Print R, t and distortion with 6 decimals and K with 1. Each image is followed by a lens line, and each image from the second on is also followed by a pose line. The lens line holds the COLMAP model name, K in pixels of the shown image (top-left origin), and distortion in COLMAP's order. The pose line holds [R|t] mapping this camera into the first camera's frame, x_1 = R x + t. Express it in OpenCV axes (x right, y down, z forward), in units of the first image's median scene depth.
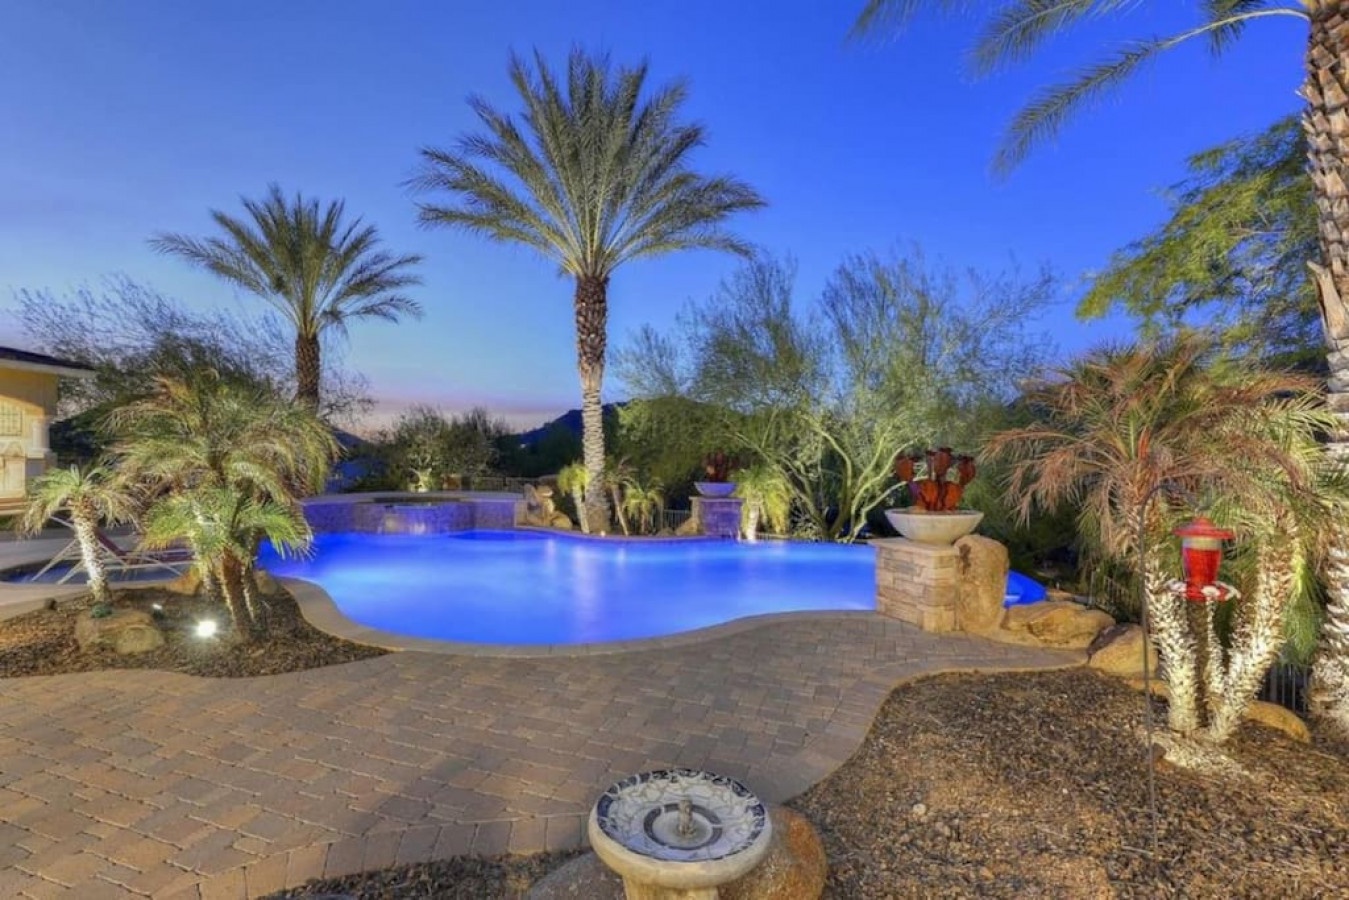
lens RADIAL K [[1061.1, 0, 676.7], [0, 1061.1, 452.2], [0, 0, 1]] dist [-0.016672, 0.006765]
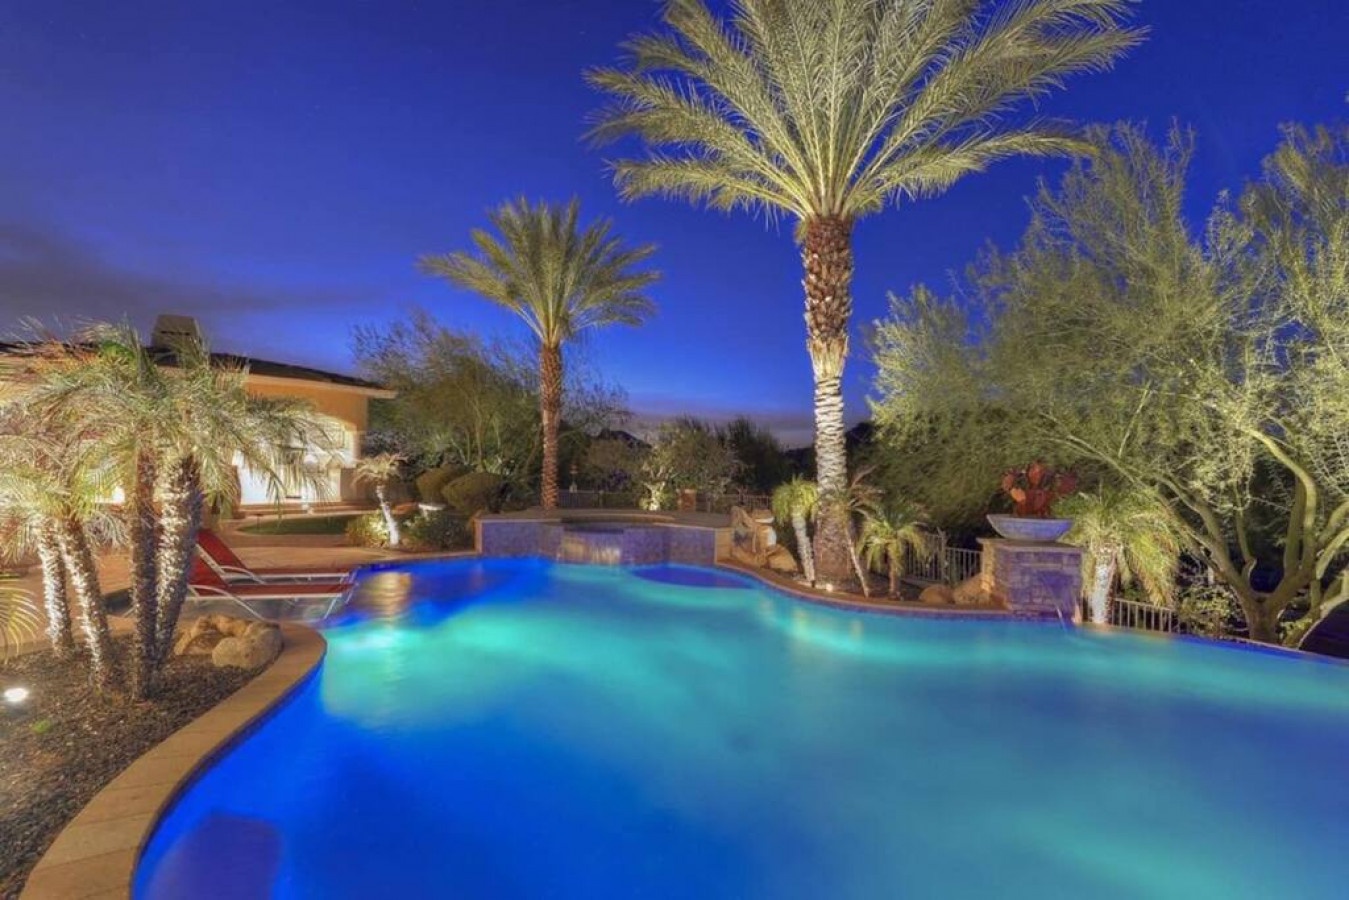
lens RADIAL K [[606.8, 0, 674.5], [0, 606.8, 462.9], [0, 0, 1]] dist [-0.001306, 0.000144]
pose [[0.871211, 0.001457, -0.490907, 0.029755], [-0.007161, 0.999927, -0.009742, 0.003886], [0.490857, 0.012003, 0.871158, 0.596851]]
